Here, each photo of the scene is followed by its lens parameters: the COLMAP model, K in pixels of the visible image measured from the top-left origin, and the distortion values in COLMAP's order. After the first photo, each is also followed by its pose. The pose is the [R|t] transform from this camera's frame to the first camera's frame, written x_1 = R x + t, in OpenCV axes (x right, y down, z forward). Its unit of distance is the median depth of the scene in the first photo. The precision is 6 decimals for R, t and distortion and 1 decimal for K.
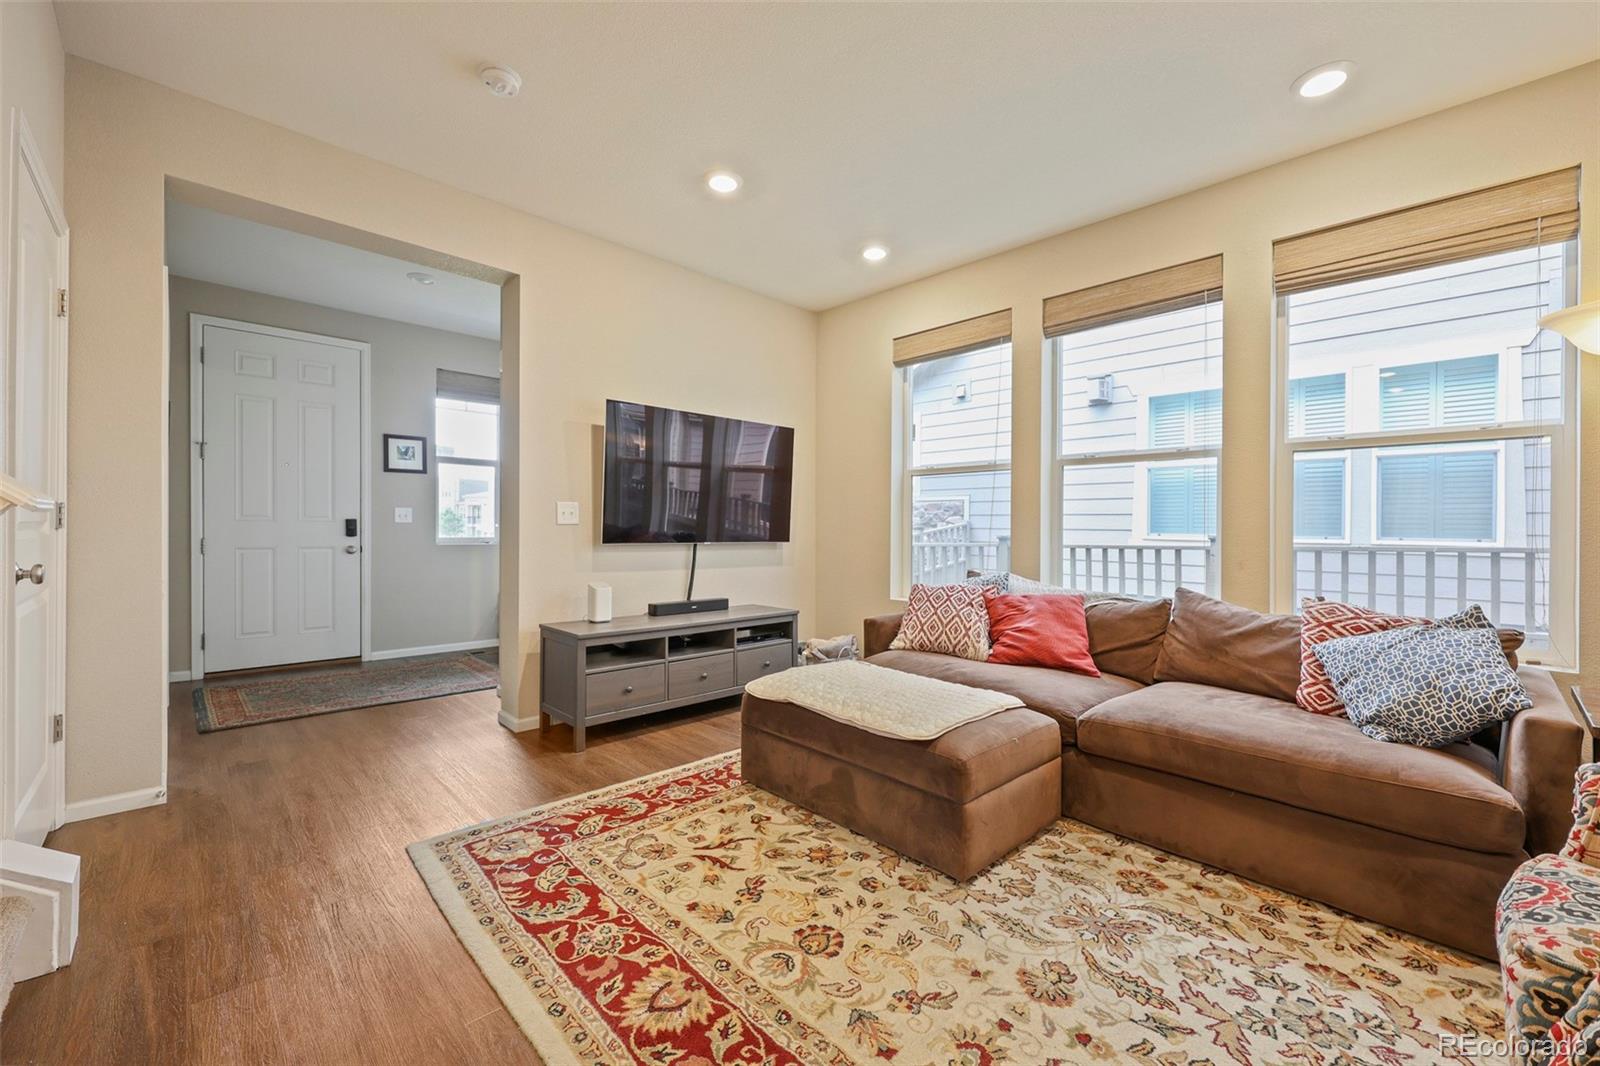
lens RADIAL K [[644.2, 0, 808.1], [0, 644.2, 520.9], [0, 0, 1]] dist [-0.000635, 0.000623]
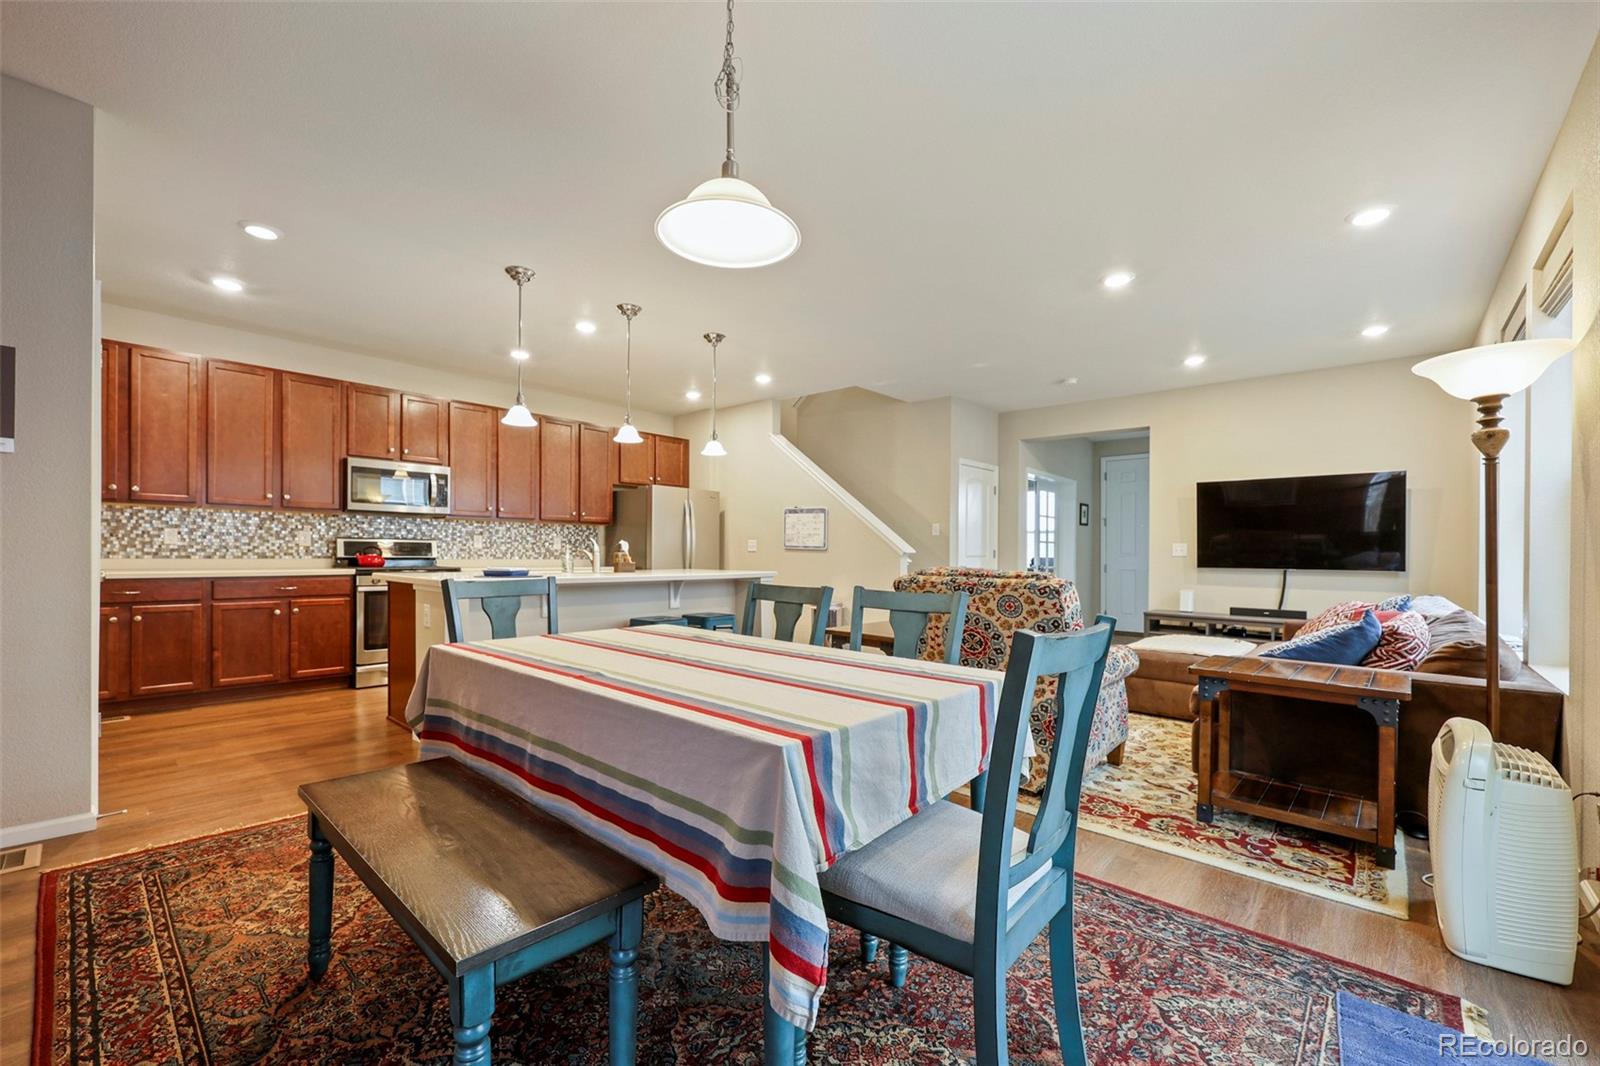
lens RADIAL K [[644.2, 0, 814.1], [0, 644.2, 568.4], [0, 0, 1]] dist [-0.000635, 0.000623]
pose [[0.090223, 0.012322, -0.995845, 1.969023], [-0.002247, 0.999923, 0.012168, 0.031874], [0.995919, 0.001139, 0.090244, -0.228144]]
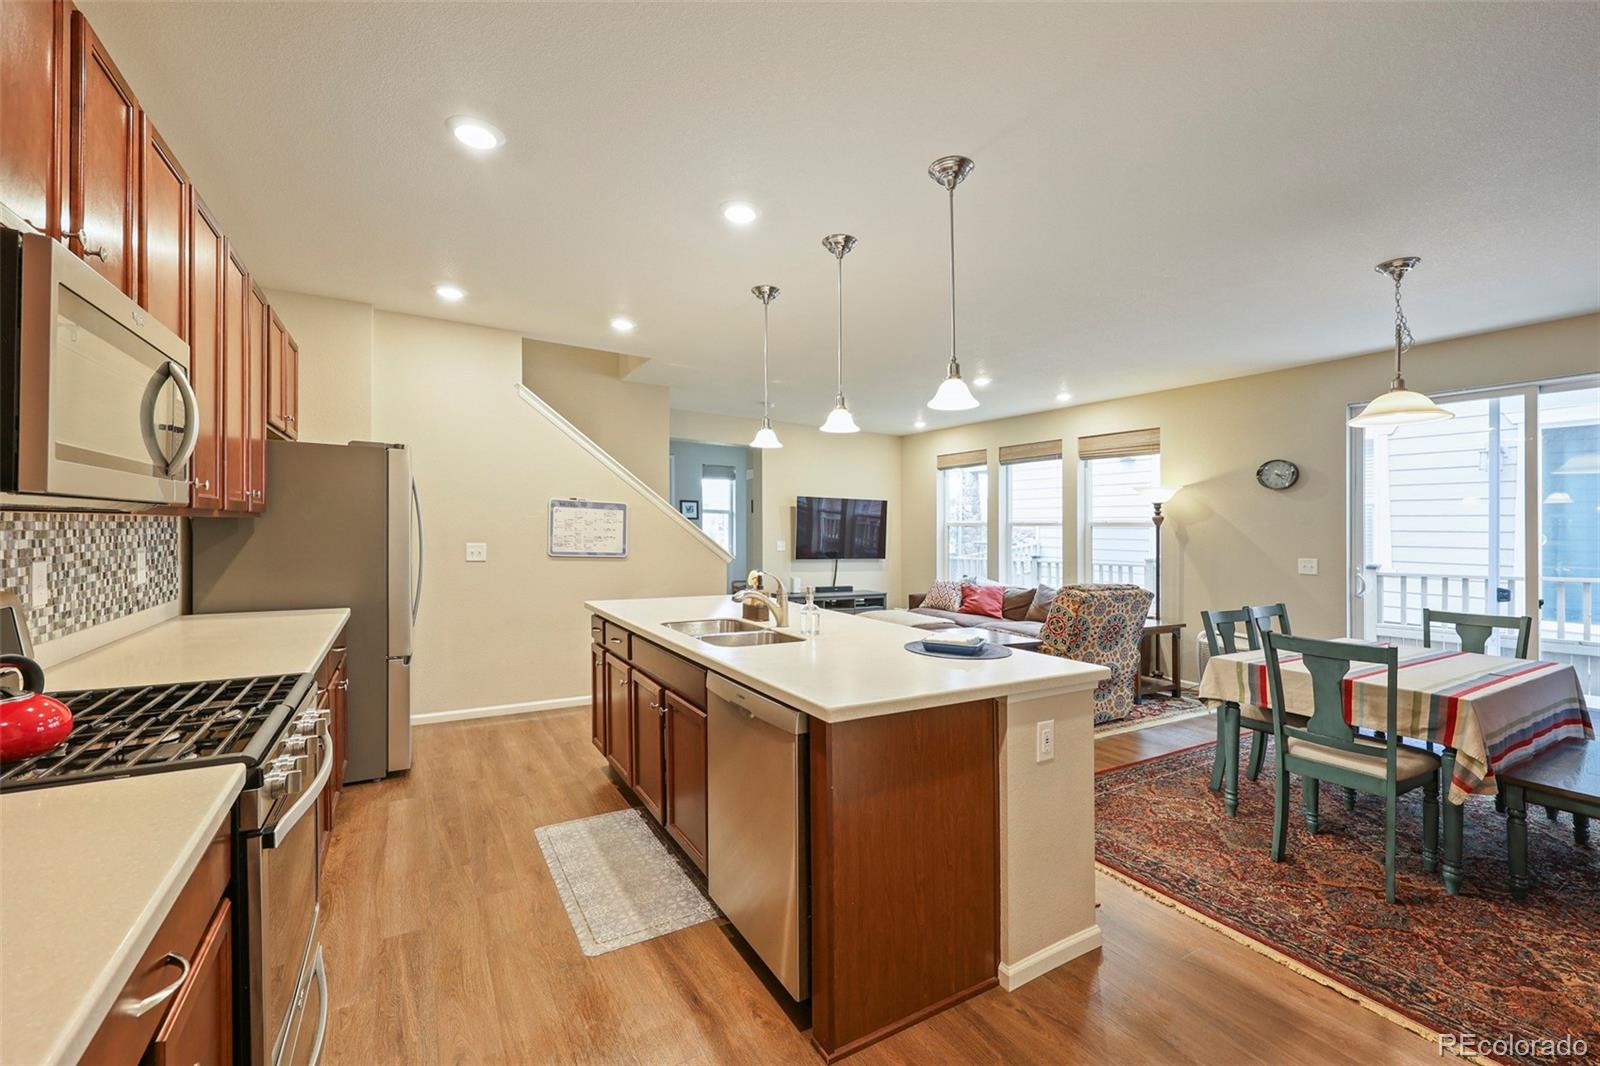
lens RADIAL K [[644.2, 0, 799.5], [0, 644.2, 533.1], [0, 0, 1]] dist [-0.000635, 0.000623]
pose [[0.972534, 0.007437, -0.232641, 0.332957], [-0.006150, 0.999962, 0.006256, -0.108589], [0.232679, -0.004654, 0.972543, -1.835709]]
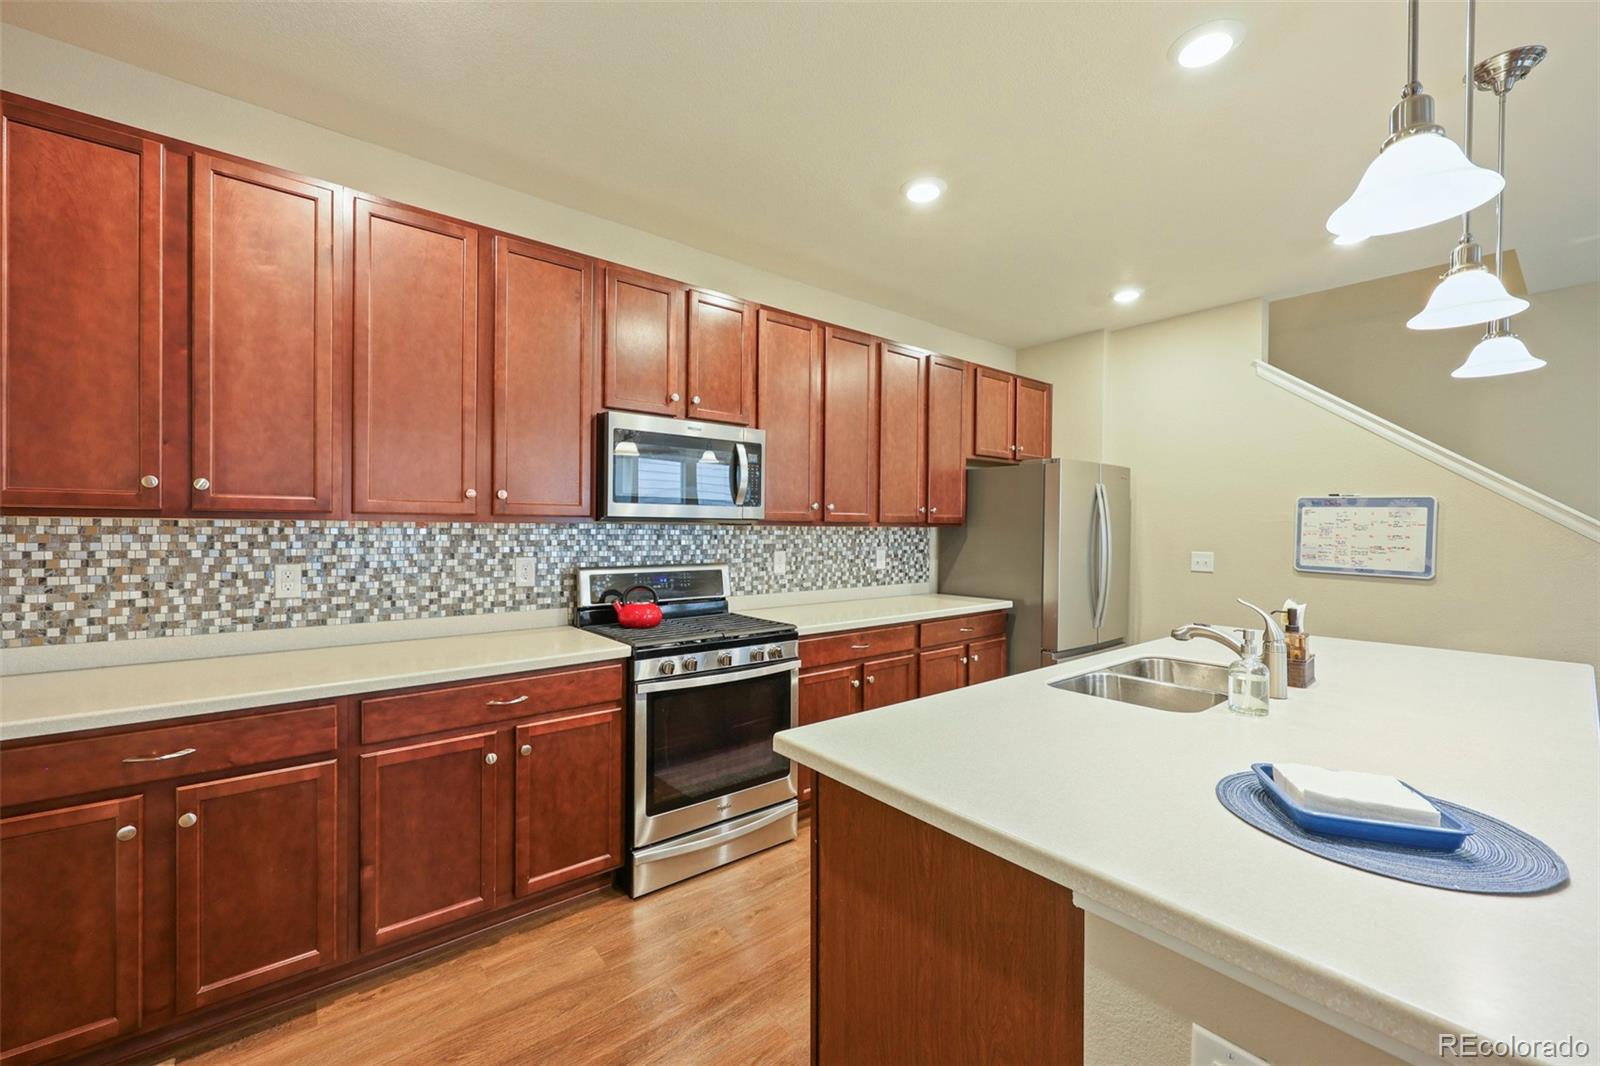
lens RADIAL K [[644.2, 0, 810.3], [0, 644.2, 547.5], [0, 0, 1]] dist [-0.000635, 0.000623]
pose [[-0.080877, 0.018610, -0.996550, 0.758538], [-0.003556, 0.999814, 0.018959, -0.101297], [0.996718, 0.005077, -0.080795, -1.134227]]
